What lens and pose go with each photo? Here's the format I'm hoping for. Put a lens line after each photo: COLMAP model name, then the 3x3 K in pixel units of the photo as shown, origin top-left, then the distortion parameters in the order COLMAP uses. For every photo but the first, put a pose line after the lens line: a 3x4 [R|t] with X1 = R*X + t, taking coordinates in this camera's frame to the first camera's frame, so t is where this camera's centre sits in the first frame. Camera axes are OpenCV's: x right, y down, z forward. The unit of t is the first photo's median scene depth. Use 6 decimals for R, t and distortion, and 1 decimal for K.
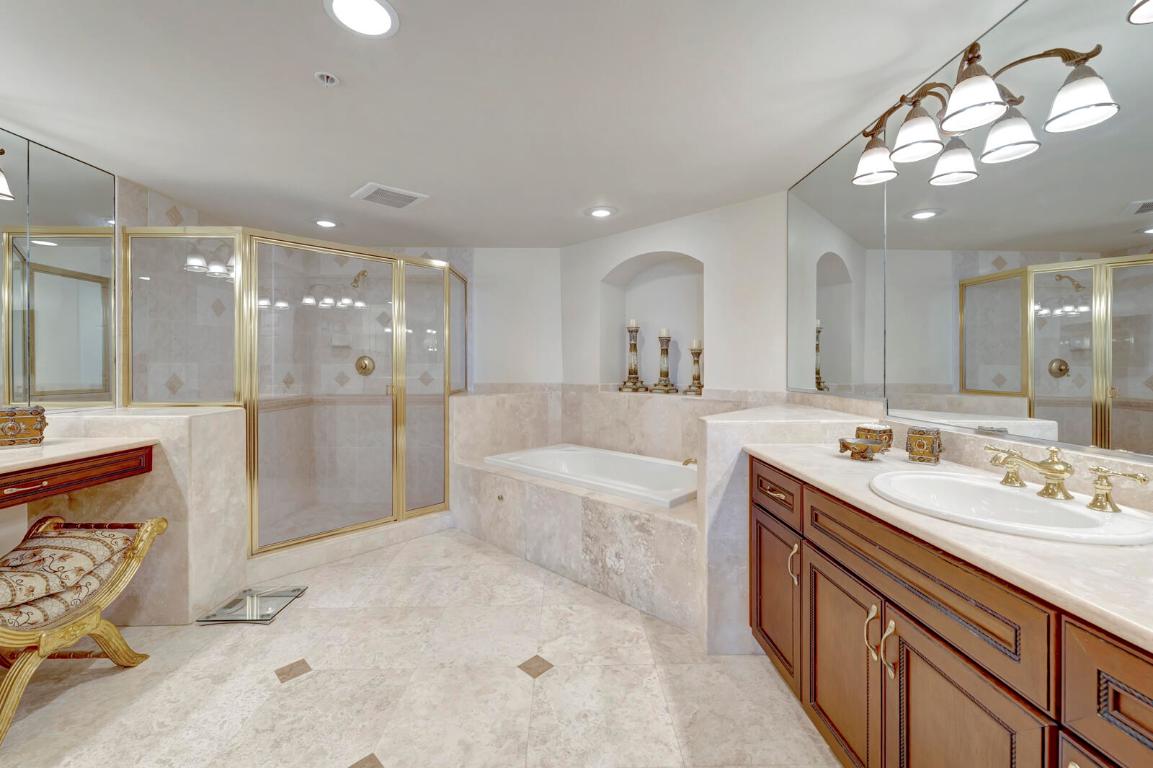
lens RADIAL K [[465.4, 0, 576.1], [0, 465.4, 367.5], [0, 0, 1]] dist [0.000590, 0.000038]
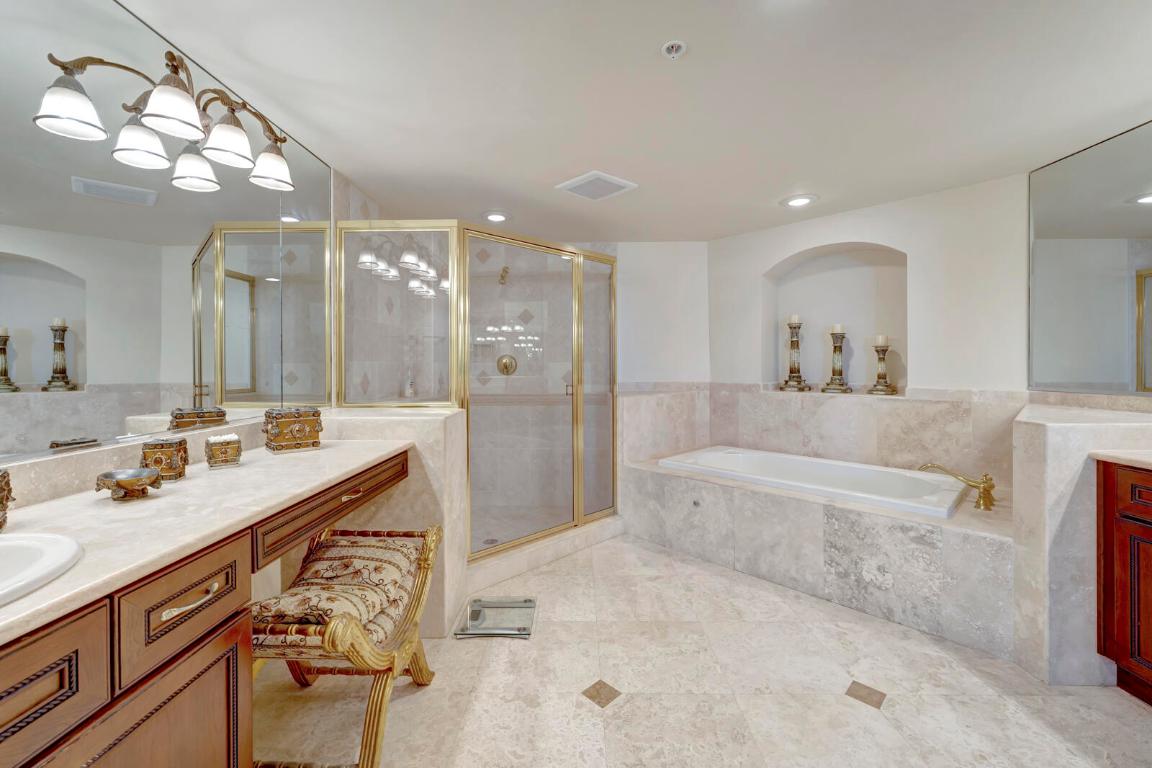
lens RADIAL K [[465.0, 0, 575.6], [0, 465.0, 367.5], [0, 0, 1]] dist [0.000590, 0.000038]
pose [[0.999375, -0.002430, -0.035261, -0.417727], [0.002481, 0.999996, 0.001390, 0.001622], [0.035257, -0.001477, 0.999377, 0.050643]]
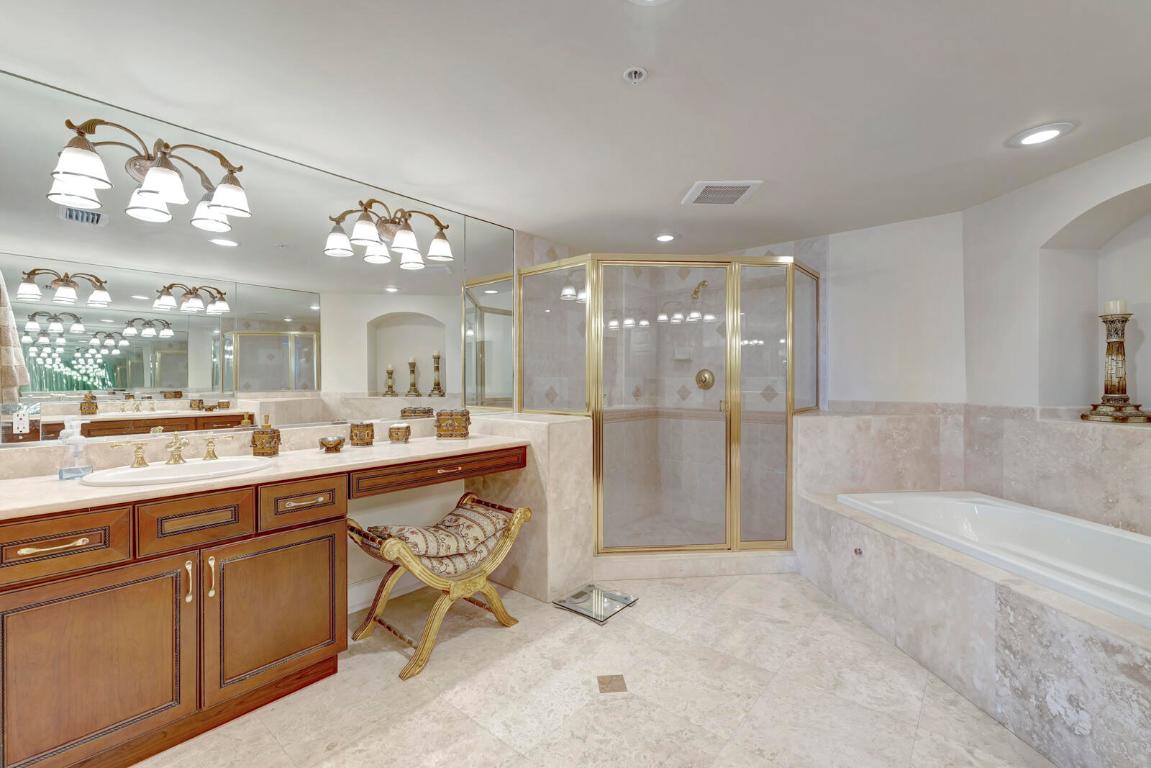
lens RADIAL K [[484.8, 0, 583.2], [0, 484.8, 382.5], [0, 0, 1]] dist [-0.000058, 0.000609]
pose [[0.757235, 0.002686, -0.653137, 0.017006], [-0.000867, 0.999995, 0.003107, -0.000331], [0.653142, -0.001787, 0.757233, 0.113802]]
